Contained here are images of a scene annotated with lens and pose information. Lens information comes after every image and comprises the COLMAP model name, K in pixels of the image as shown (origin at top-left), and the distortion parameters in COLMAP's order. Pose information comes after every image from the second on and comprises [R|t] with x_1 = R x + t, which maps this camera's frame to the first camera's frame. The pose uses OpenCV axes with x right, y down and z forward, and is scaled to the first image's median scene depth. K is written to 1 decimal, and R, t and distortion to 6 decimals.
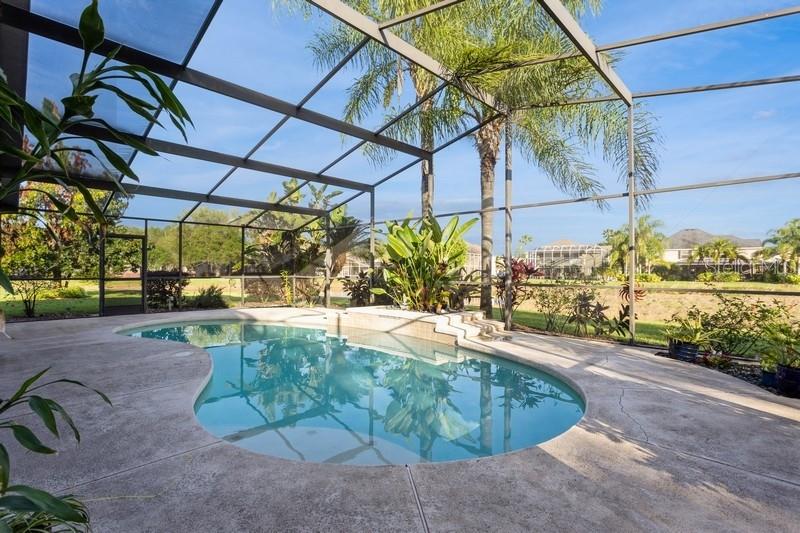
lens RADIAL K [[387.9, 0, 398.3], [0, 387.9, 269.6], [0, 0, 1]] dist [-0.002335, 0.000168]
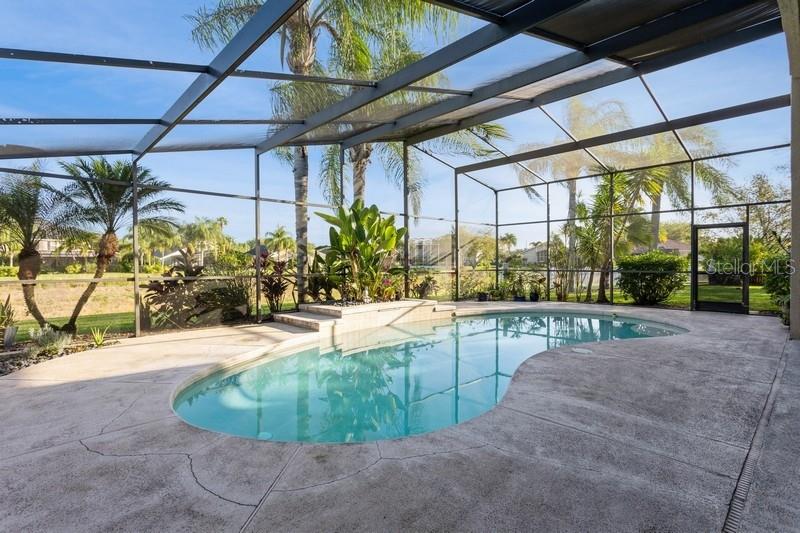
lens RADIAL K [[387.9, 0, 398.3], [0, 387.9, 269.6], [0, 0, 1]] dist [-0.002335, 0.000168]
pose [[0.035790, -0.022164, 0.999114, -0.883346], [0.001876, 0.999754, 0.022111, -0.000131], [-0.999358, 0.001083, 0.035823, 0.832715]]
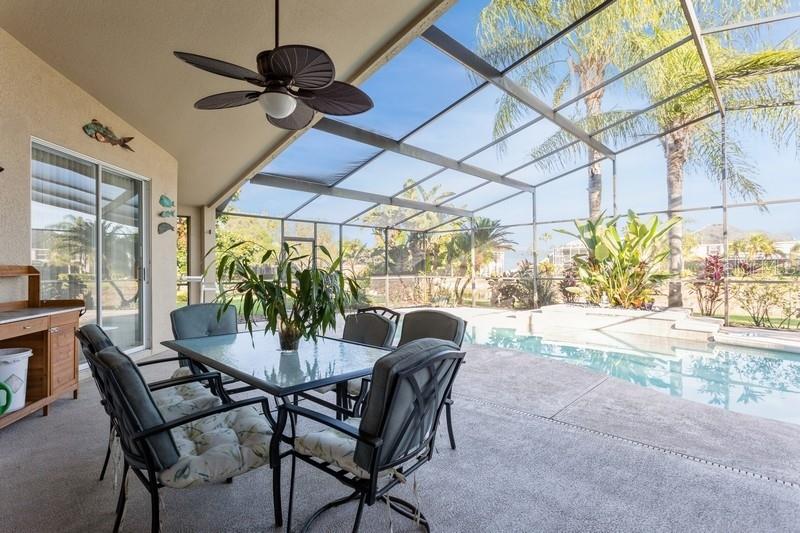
lens RADIAL K [[387.9, 0, 398.3], [0, 387.9, 269.6], [0, 0, 1]] dist [-0.002335, 0.000168]
pose [[0.999916, -0.012689, 0.002467, -0.493623], [0.012681, 0.999914, 0.003347, -0.006520], [-0.002509, -0.003316, 0.999991, -0.016554]]
